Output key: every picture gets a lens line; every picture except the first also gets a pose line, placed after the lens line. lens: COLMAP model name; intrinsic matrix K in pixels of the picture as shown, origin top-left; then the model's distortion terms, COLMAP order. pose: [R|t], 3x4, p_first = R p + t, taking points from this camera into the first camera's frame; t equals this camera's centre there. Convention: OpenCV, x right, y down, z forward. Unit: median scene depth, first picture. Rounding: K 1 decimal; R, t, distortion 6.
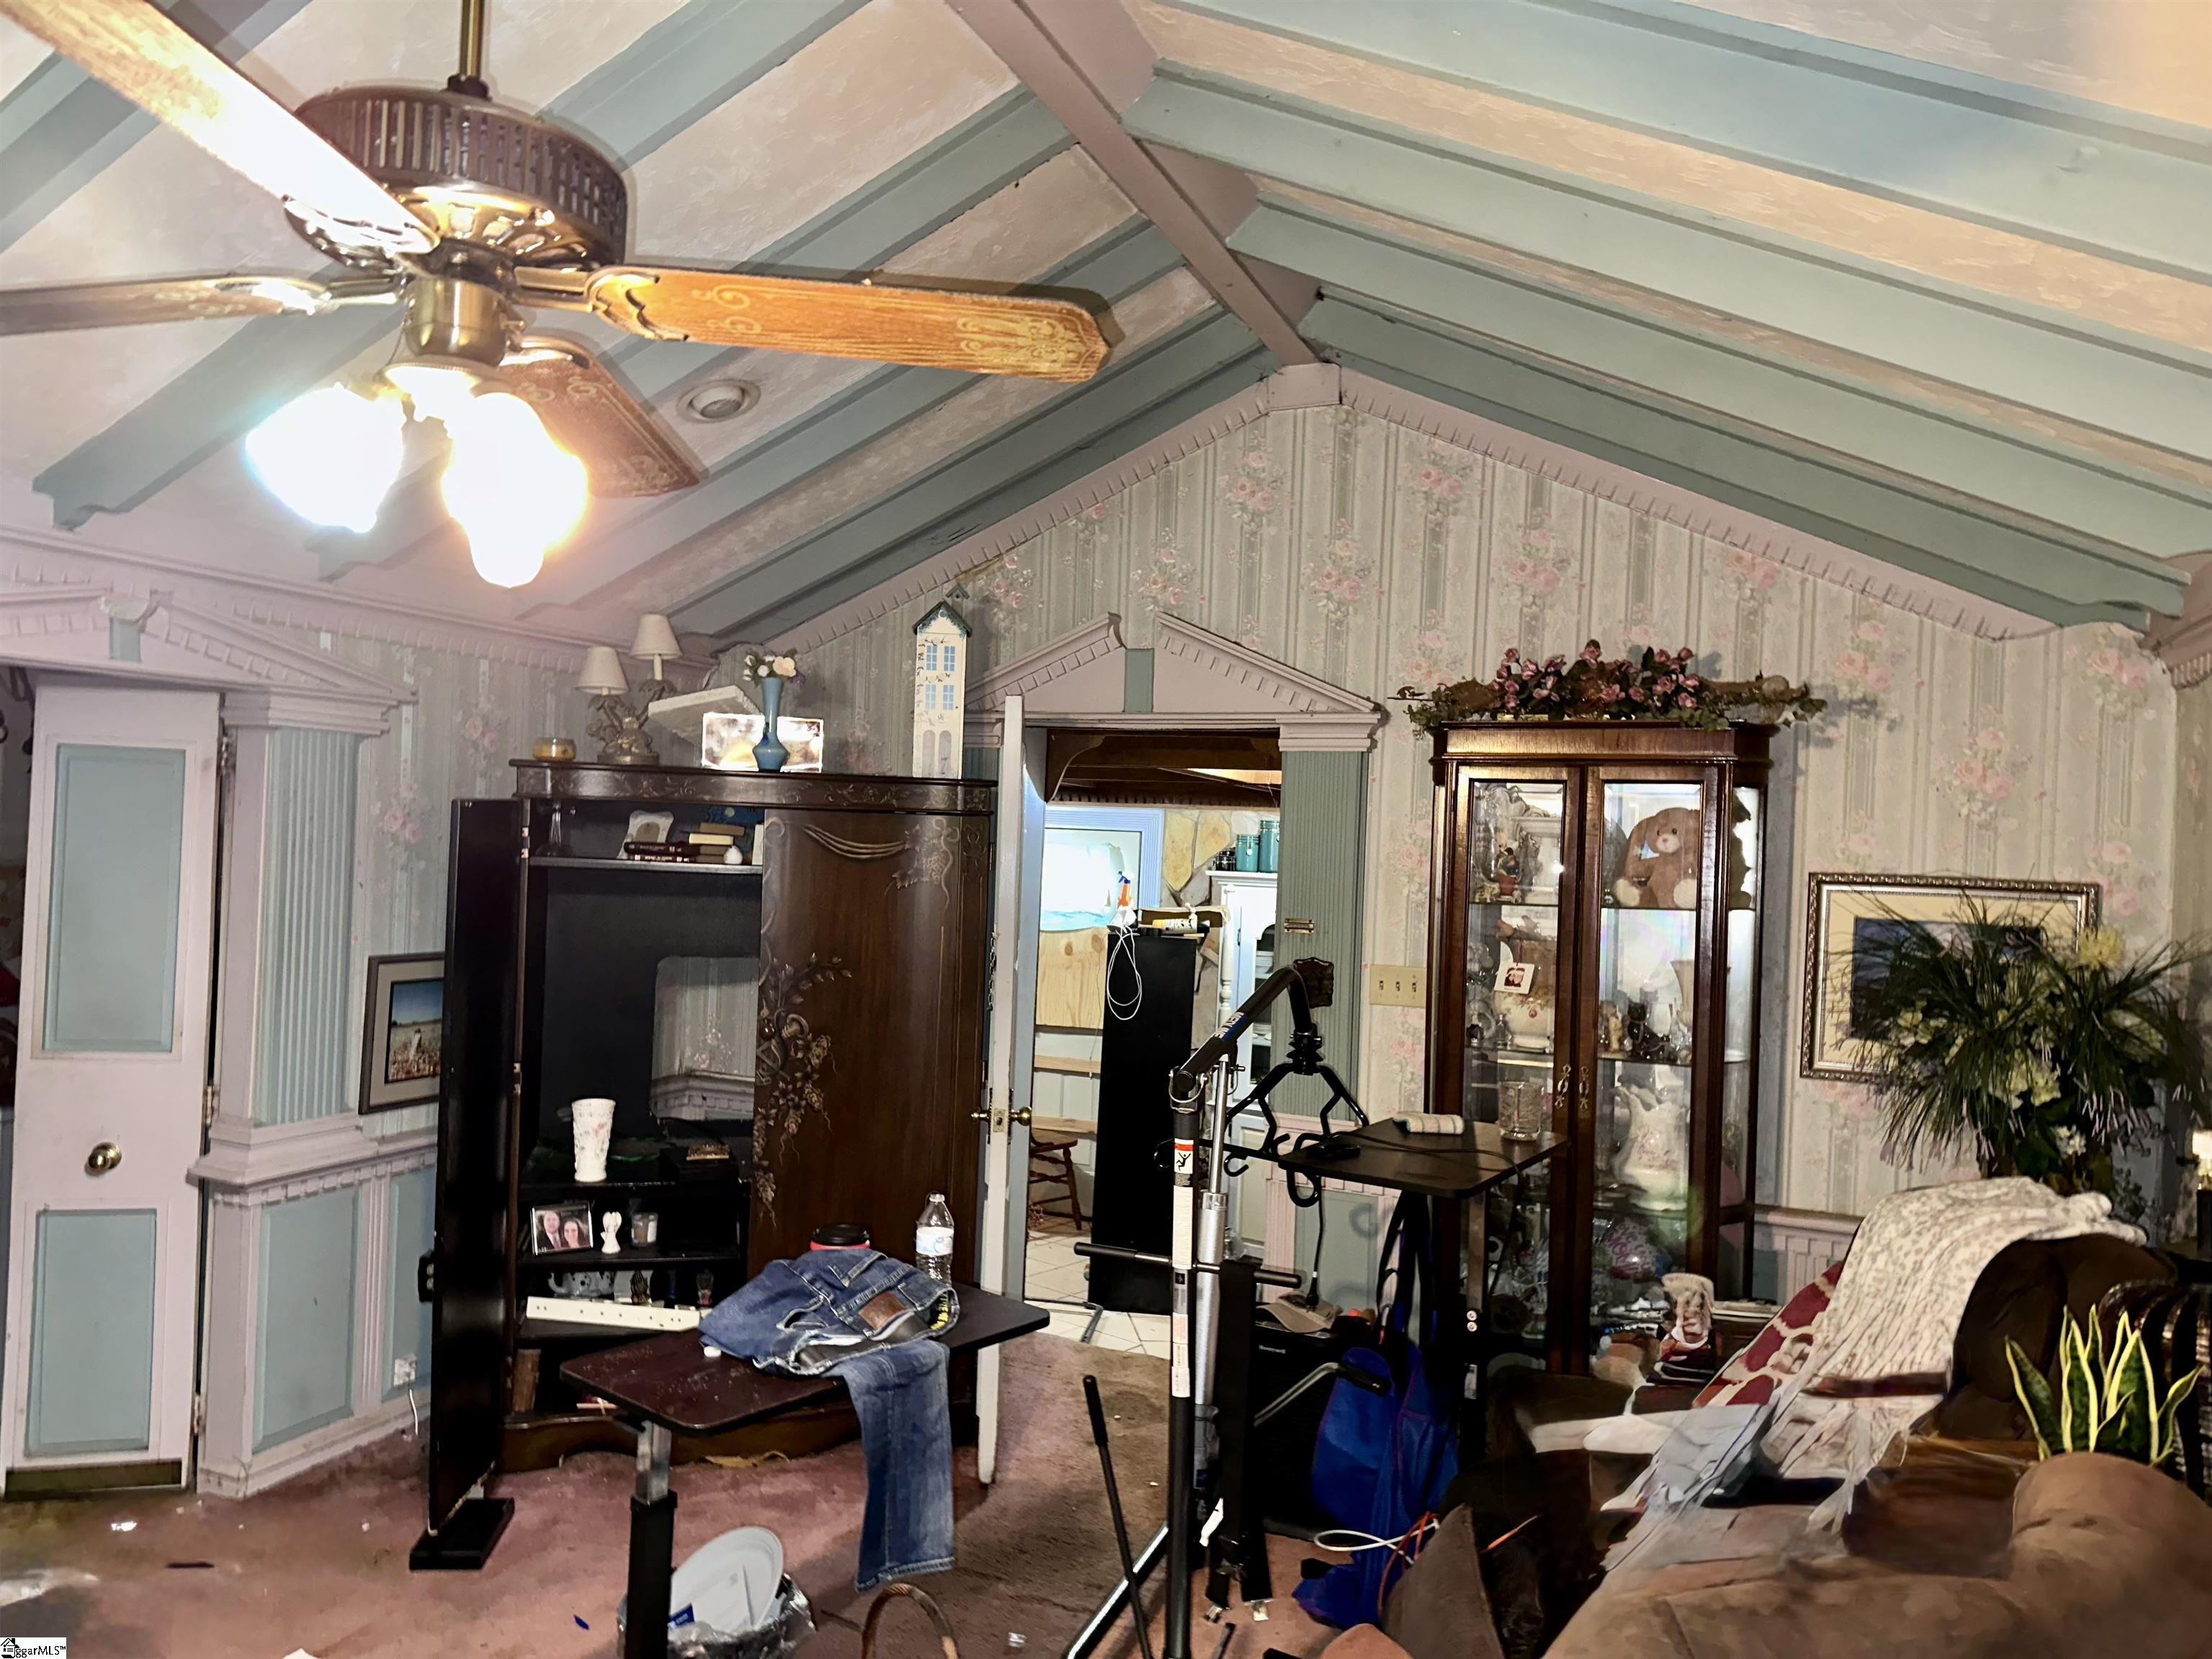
lens RADIAL K [[1550.1, 0, 1101.7], [0, 1550.1, 839.0], [0, 0, 1]] dist [0.138488, -0.202990]
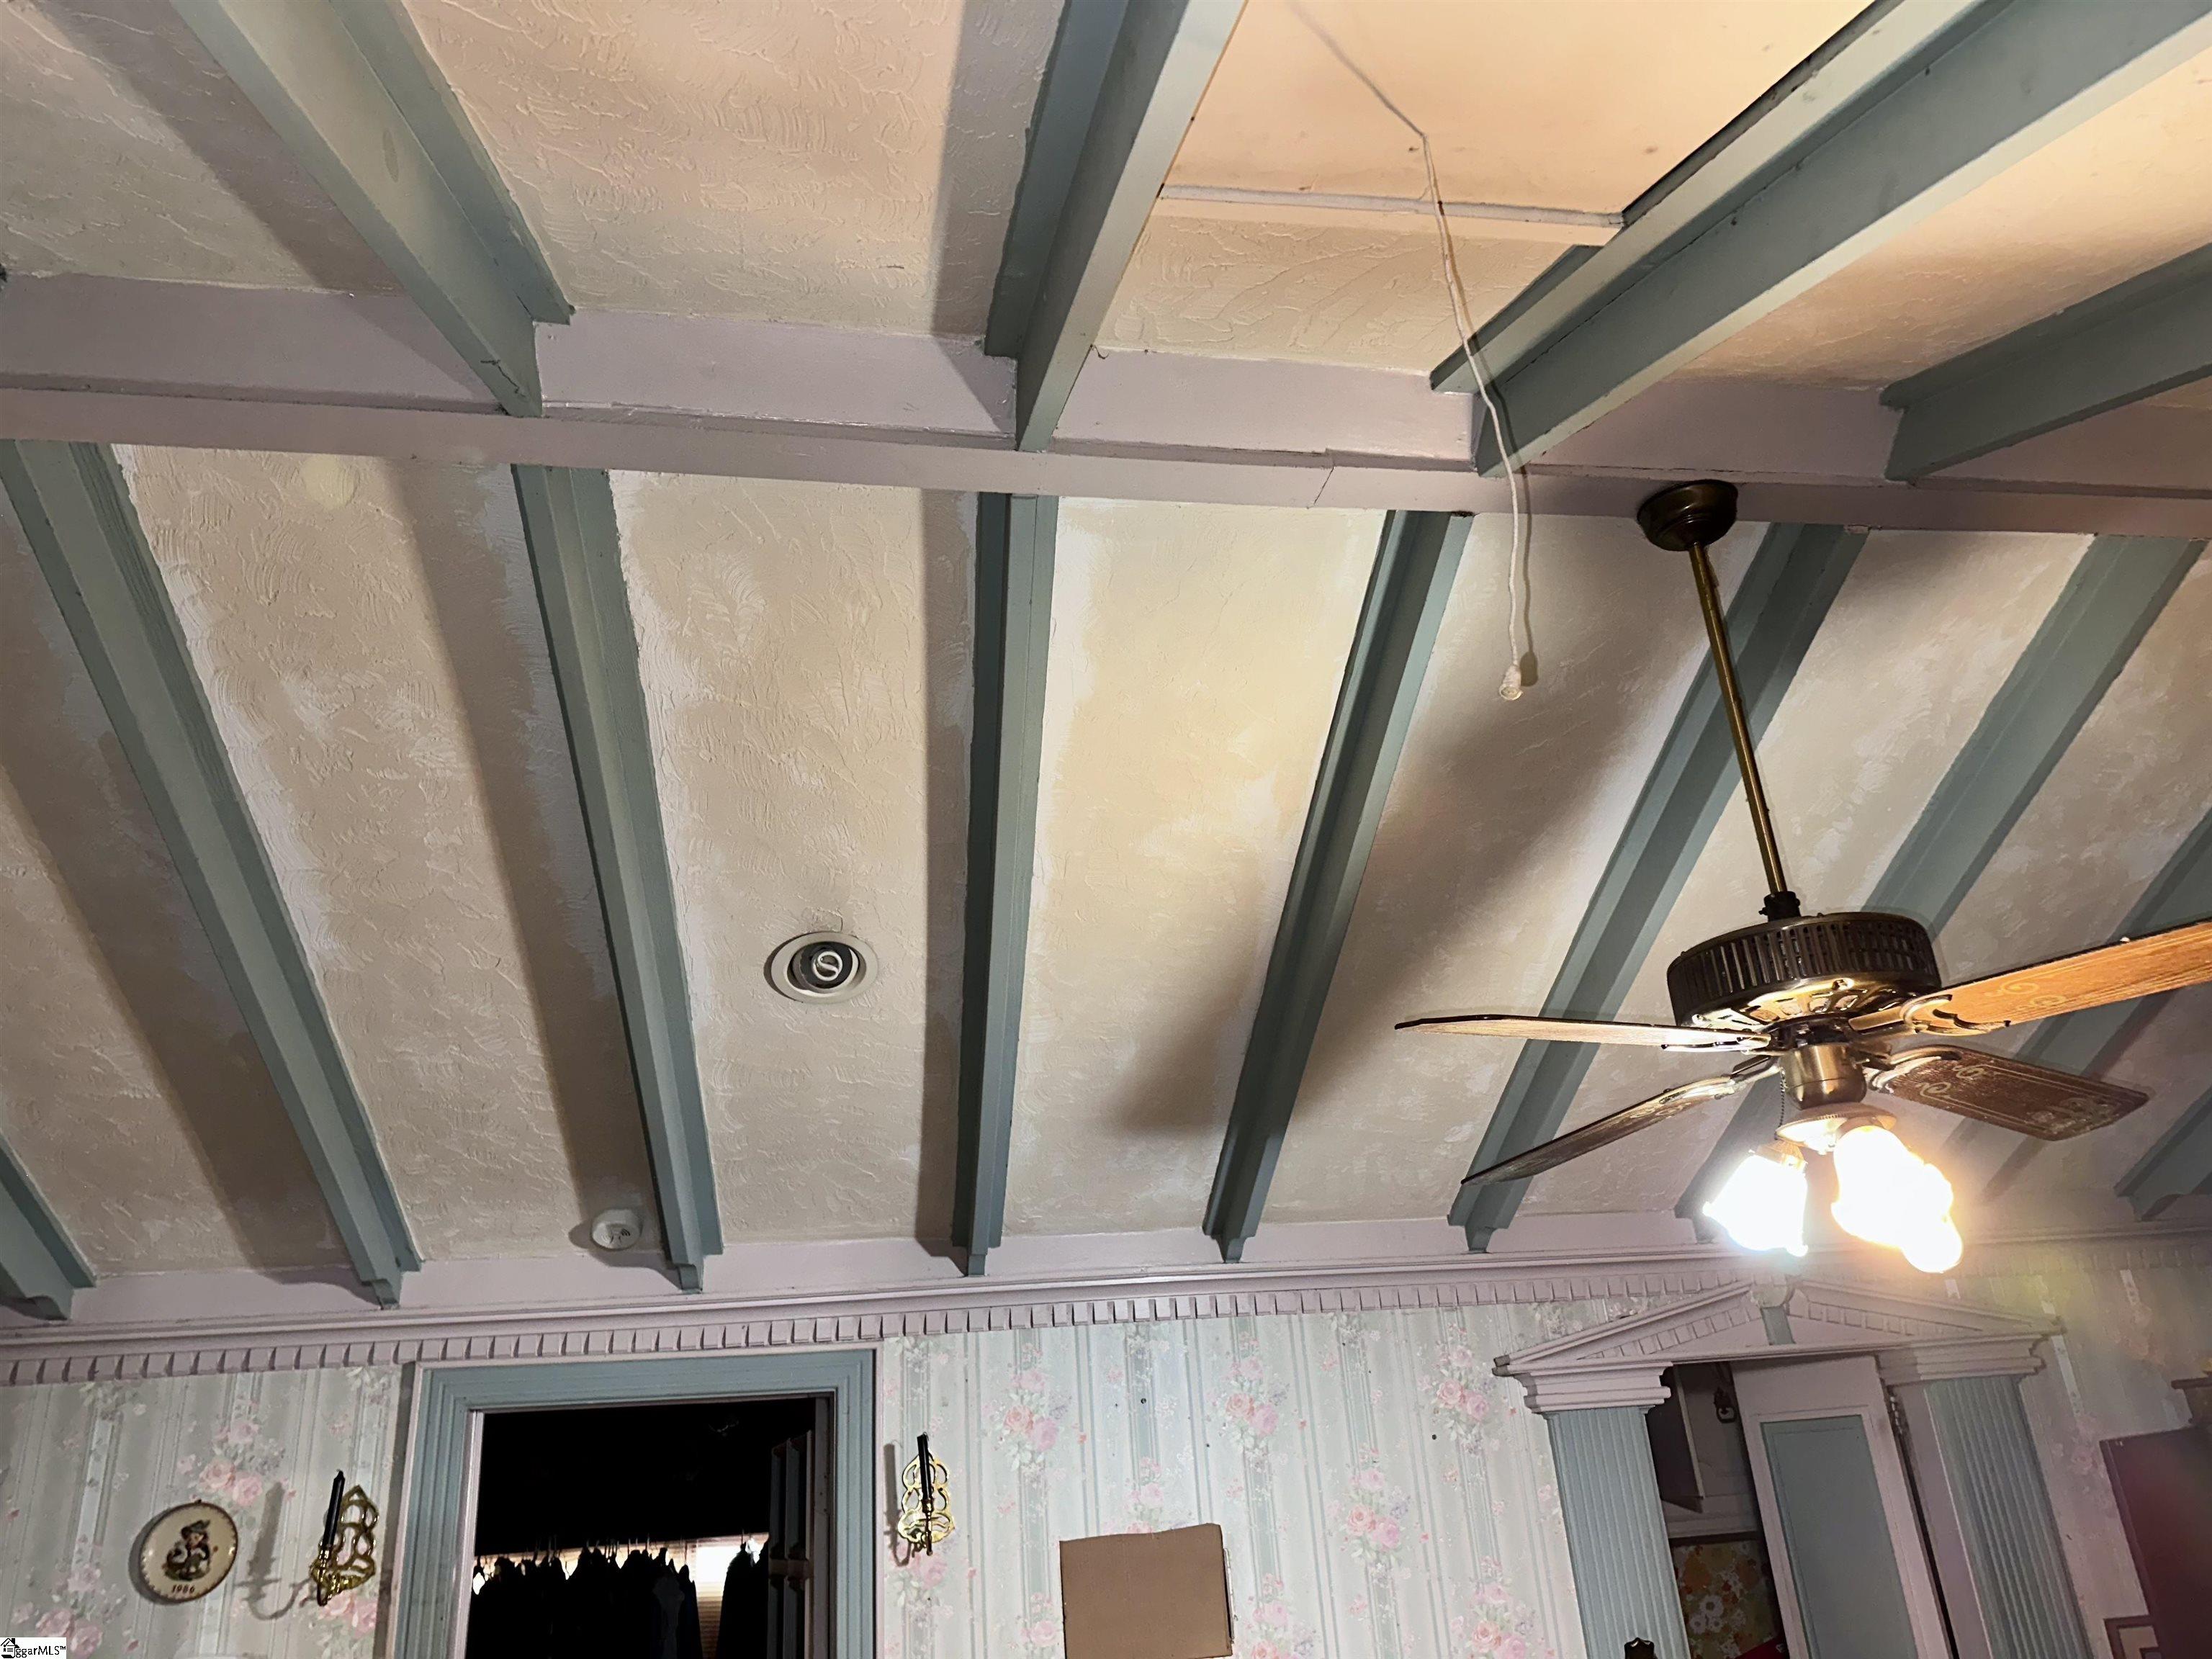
lens RADIAL K [[1618.4, 0, 1106.0], [0, 1618.4, 829.5], [0, 0, 1]] dist [-0.002613, 0.005519]
pose [[0.529058, -0.395646, -0.750707, 0.138124], [0.094191, 0.906570, -0.411410, -0.011713], [0.843342, 0.146950, 0.516895, -0.070797]]
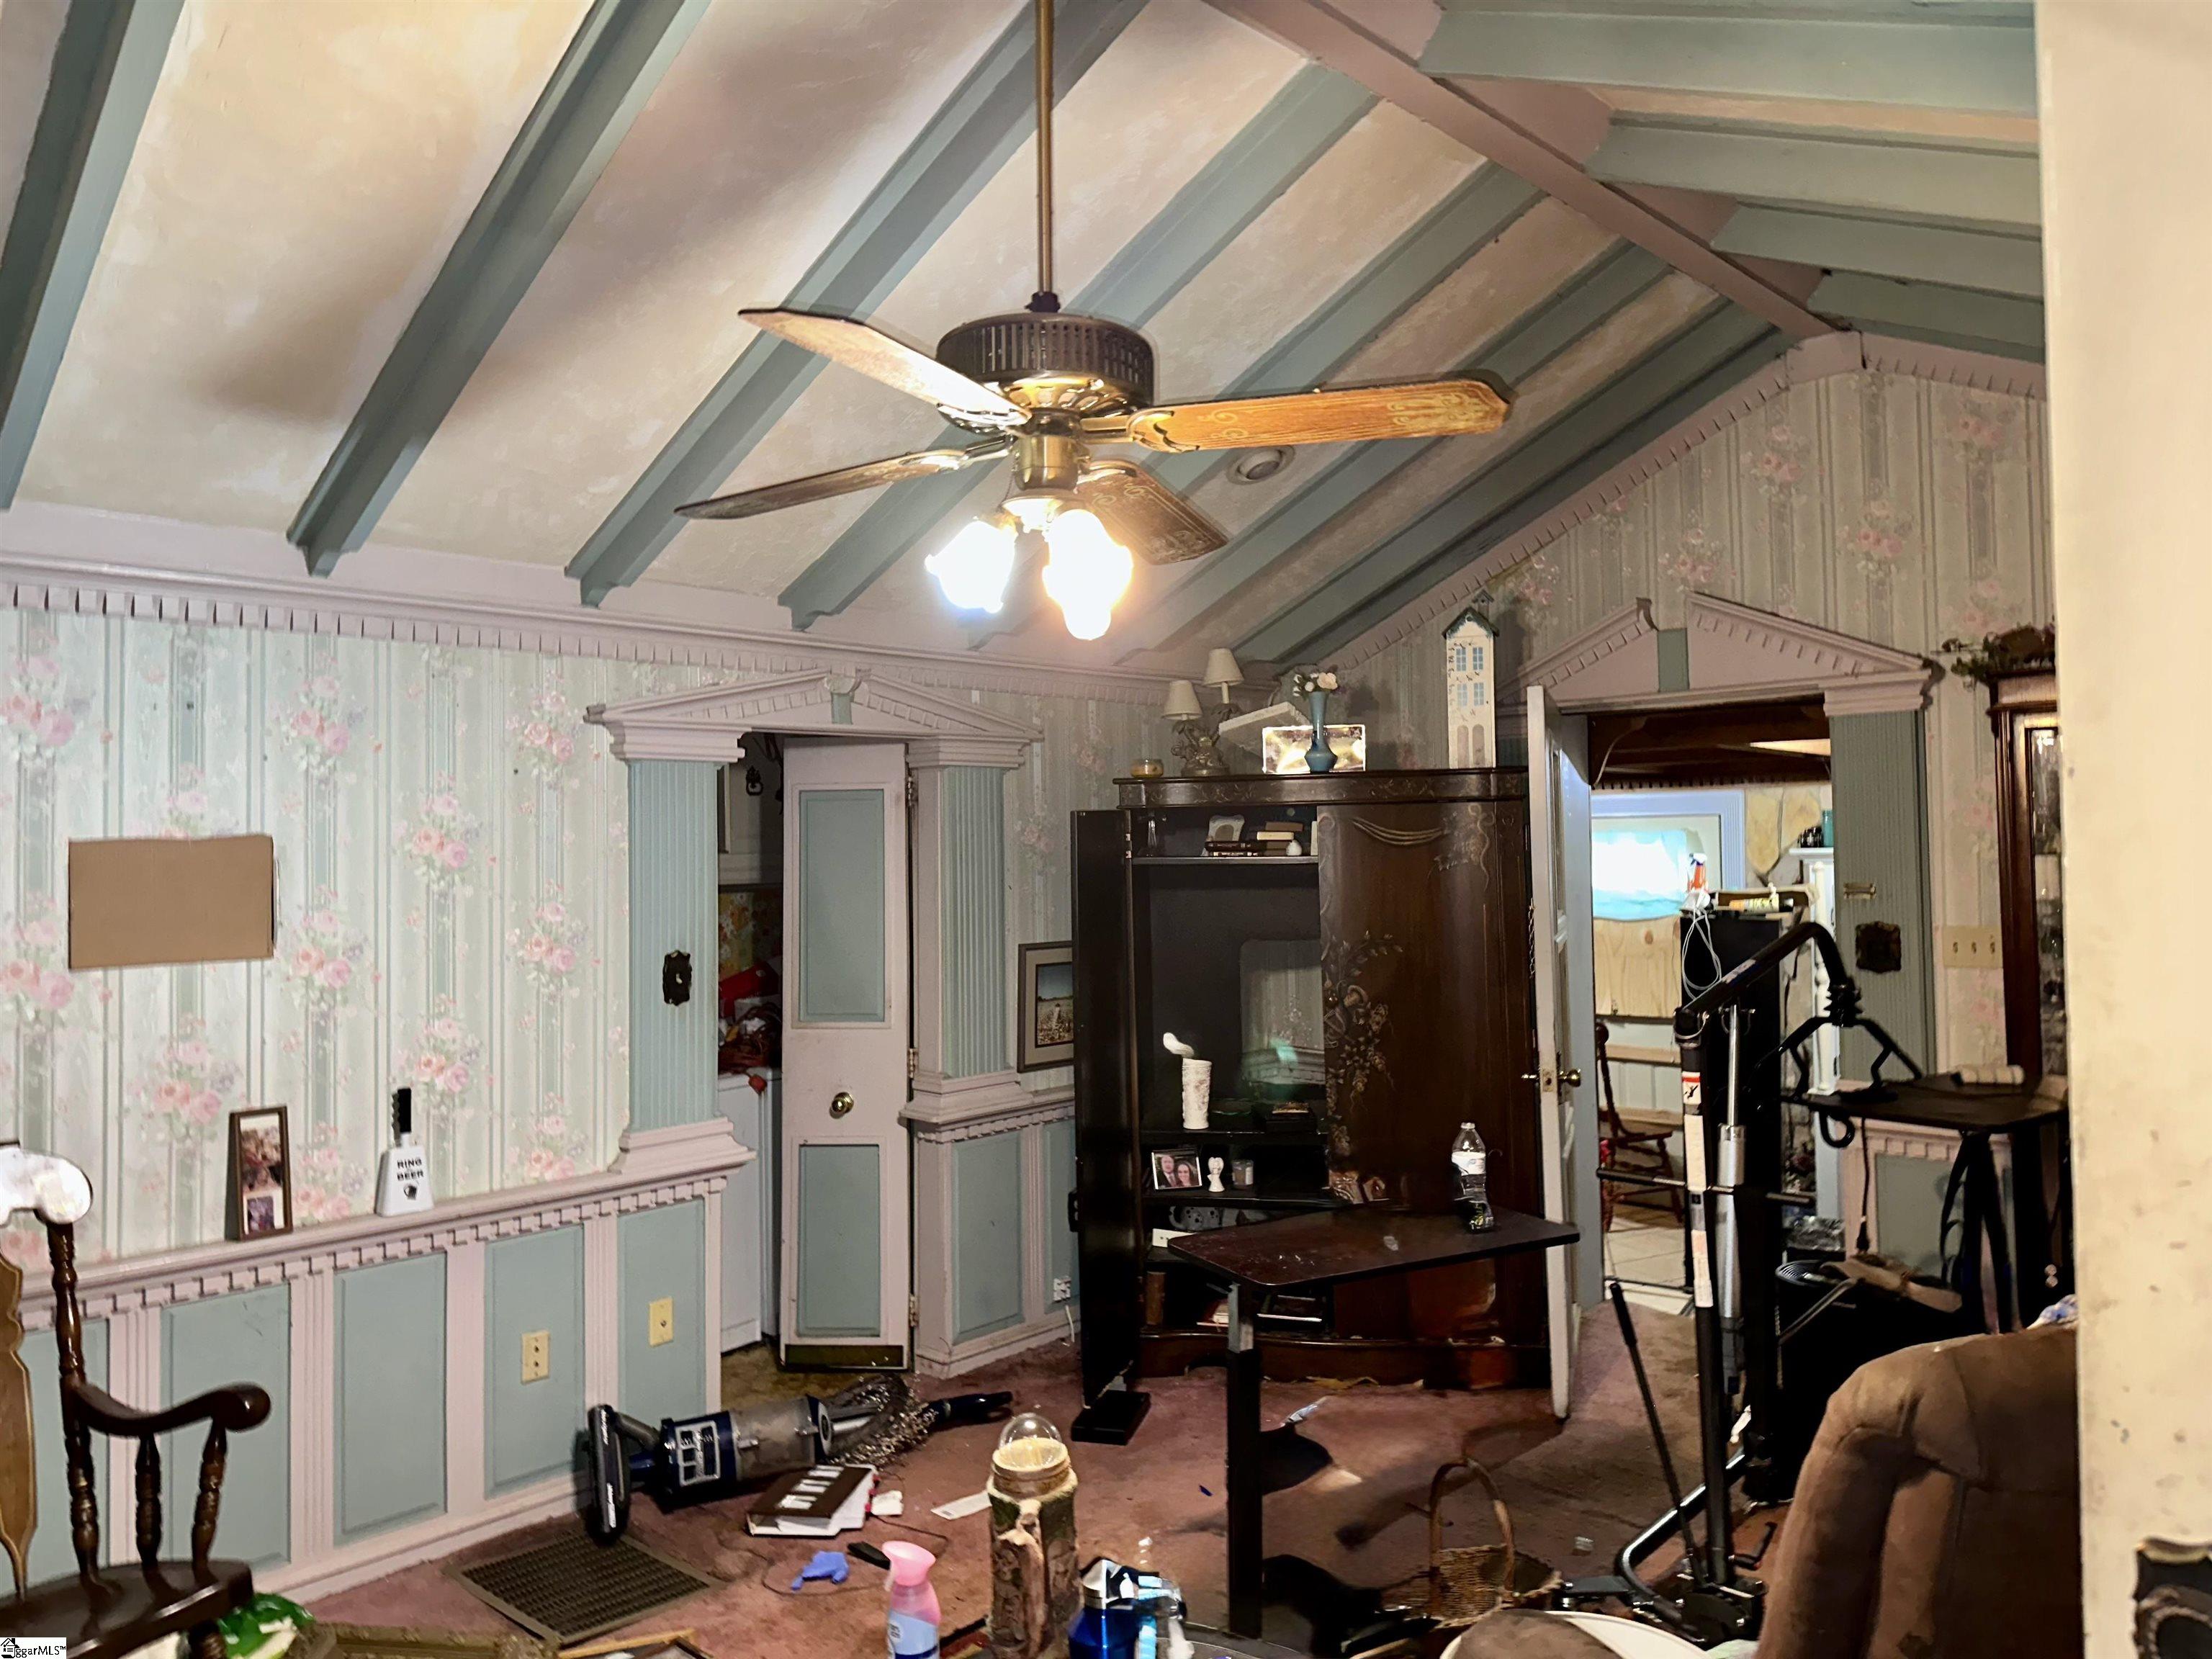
lens RADIAL K [[1569.1, 0, 1108.7], [0, 1569.1, 795.7], [0, 0, 1]] dist [0.097758, -0.100583]
pose [[0.928872, -0.066958, -0.364300, 0.062478], [0.053018, 0.997432, -0.048144, 0.020715], [0.366588, 0.025405, 0.930037, -0.129586]]
